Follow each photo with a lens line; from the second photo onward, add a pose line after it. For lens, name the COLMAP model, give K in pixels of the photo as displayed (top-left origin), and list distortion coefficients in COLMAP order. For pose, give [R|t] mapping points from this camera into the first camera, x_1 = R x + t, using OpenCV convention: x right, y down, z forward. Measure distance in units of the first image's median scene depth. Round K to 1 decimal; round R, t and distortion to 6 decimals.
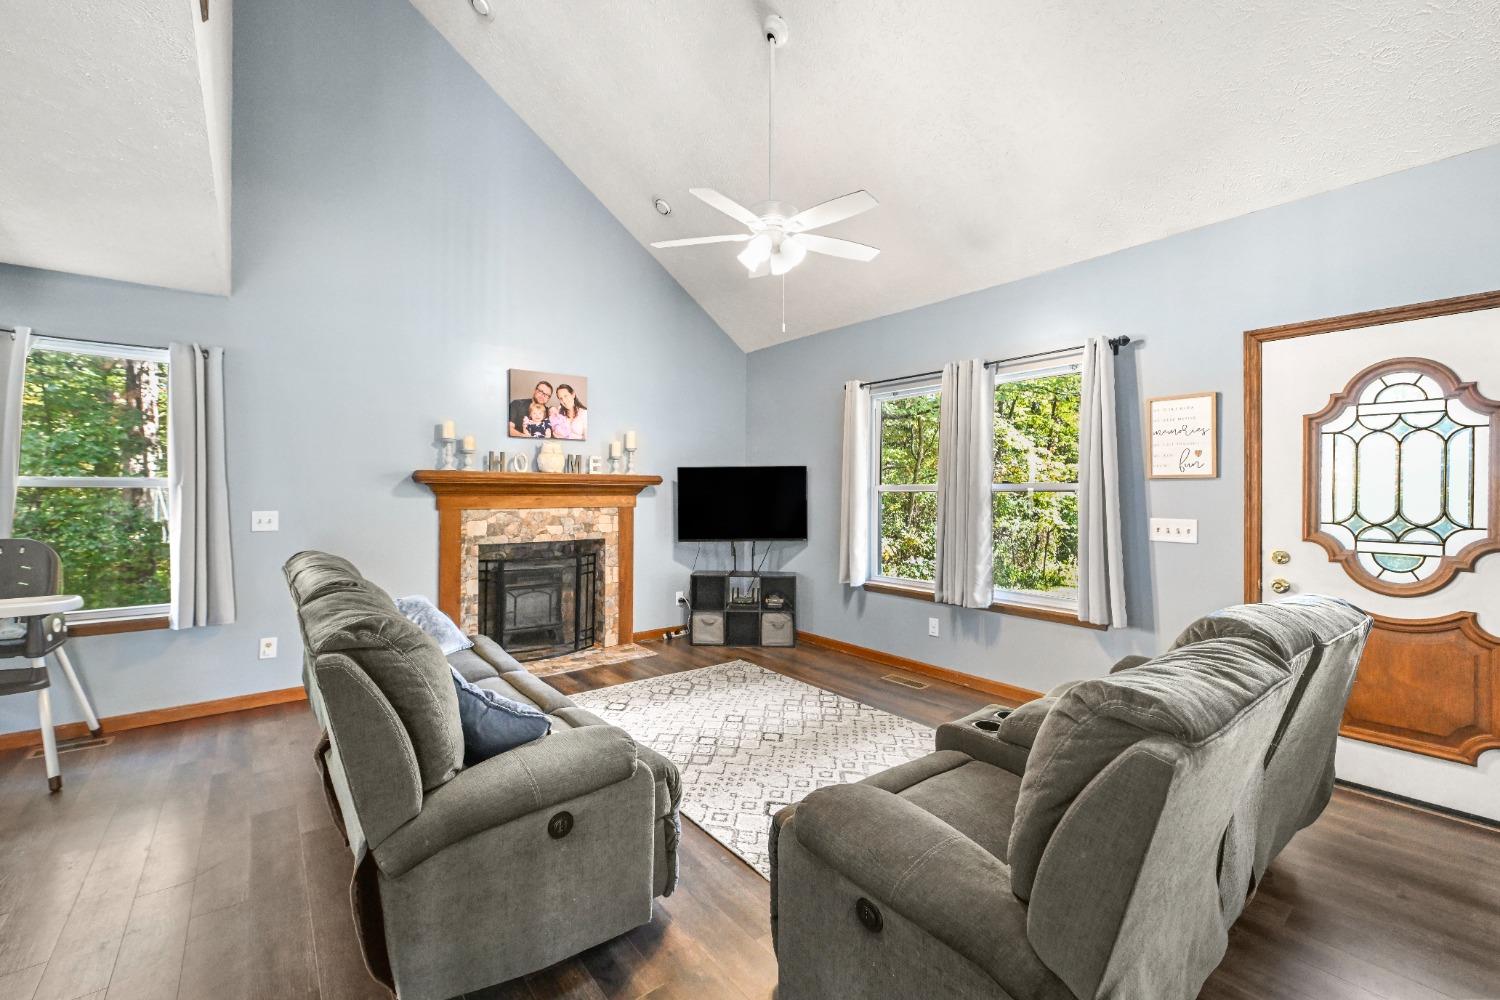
lens RADIAL K [[610.9, 0, 755.8], [0, 610.9, 499.9], [0, 0, 1]] dist [0.002190, 0.000037]
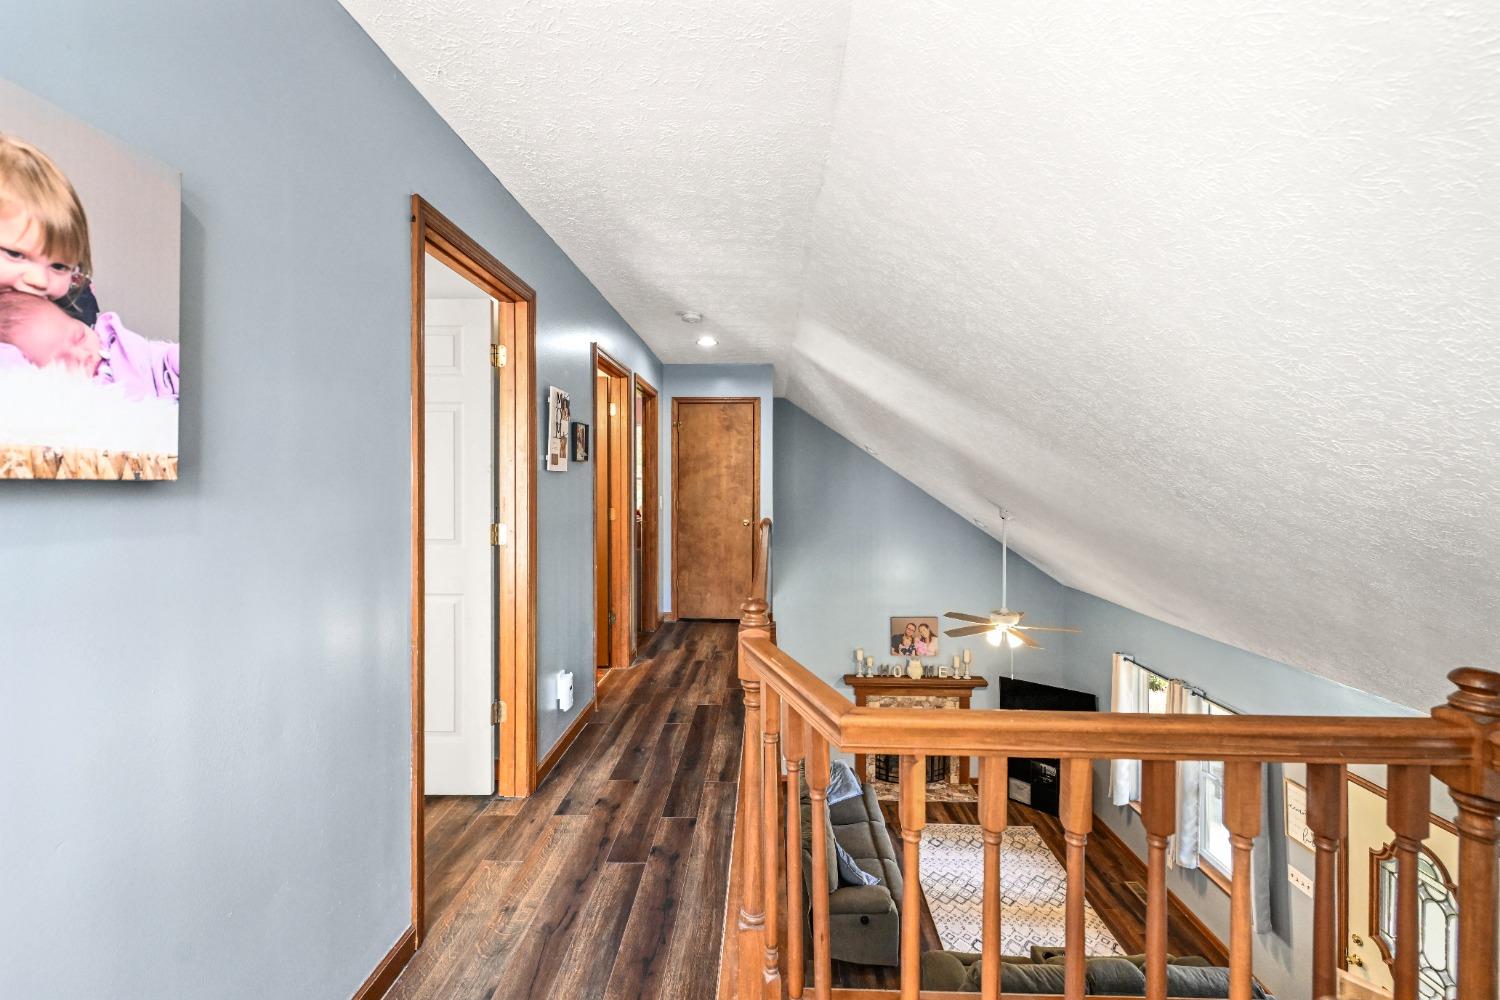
lens RADIAL K [[596.9, 0, 750.0], [0, 596.9, 500.0], [0, 0, 1]] dist [0.001493, -0.000126]
pose [[0.752449, -0.000026, -0.658650, 0.467223], [0.000505, 1.000000, 0.000538, -0.604010], [0.658650, -0.000737, 0.752449, -0.626440]]
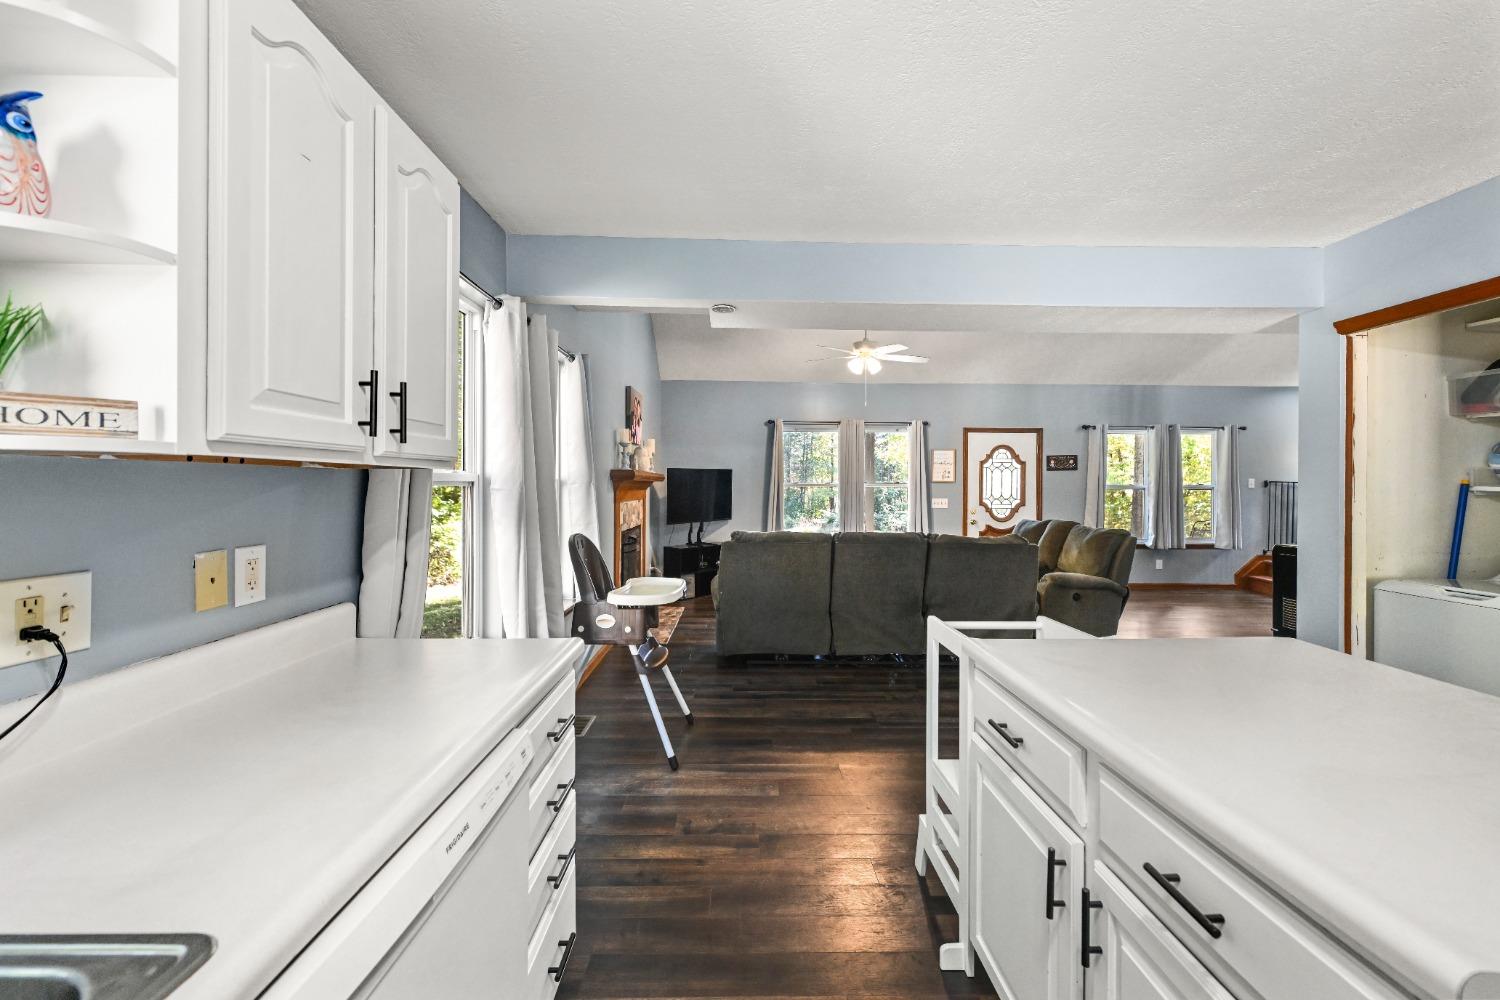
lens RADIAL K [[598.7, 0, 746.3], [0, 598.7, 486.9], [0, 0, 1]] dist [0.000446, -0.000013]
pose [[0.628058, -0.002154, 0.778164, -1.234149], [0.003792, 0.999993, -0.000292, -0.013739], [-0.778157, 0.003134, 0.628061, 0.069972]]
